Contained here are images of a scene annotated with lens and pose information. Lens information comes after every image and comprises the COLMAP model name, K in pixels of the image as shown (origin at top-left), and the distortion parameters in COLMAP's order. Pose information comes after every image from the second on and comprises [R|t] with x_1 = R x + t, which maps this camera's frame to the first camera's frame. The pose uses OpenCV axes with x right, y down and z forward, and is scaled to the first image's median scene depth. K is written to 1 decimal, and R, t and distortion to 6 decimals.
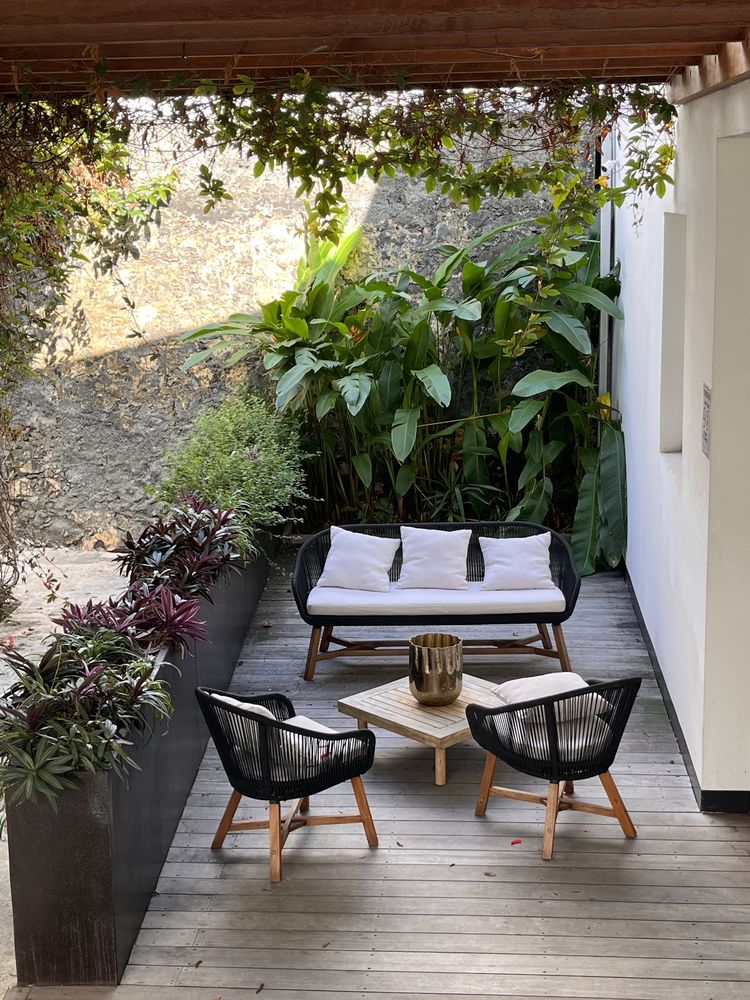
lens RADIAL K [[1442.4, 0, 375.0], [0, 1442.4, 500.0], [0, 0, 1]] dist [0.123323, -0.083454]
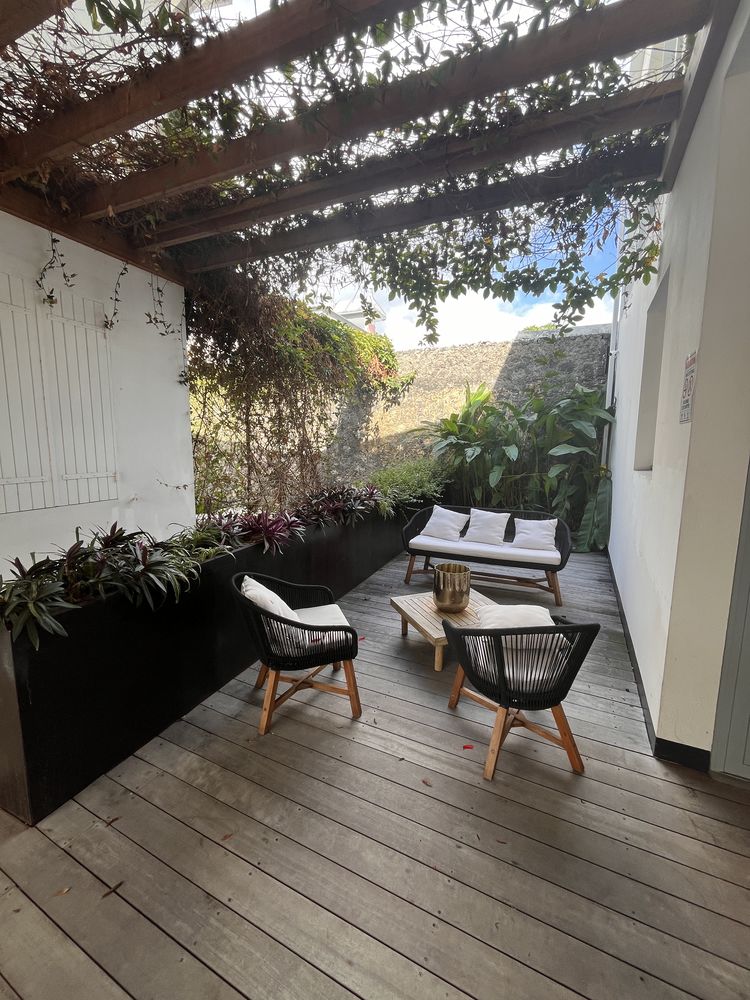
lens RADIAL K [[411.1, 0, 380.9], [0, 411.1, 495.5], [0, 0, 1]] dist [0.000778, 0.000445]
pose [[0.933653, 0.079780, -0.349181, 0.095478], [-0.106590, 0.992597, -0.058218, 0.046146], [0.341951, 0.091574, 0.935245, 0.476384]]
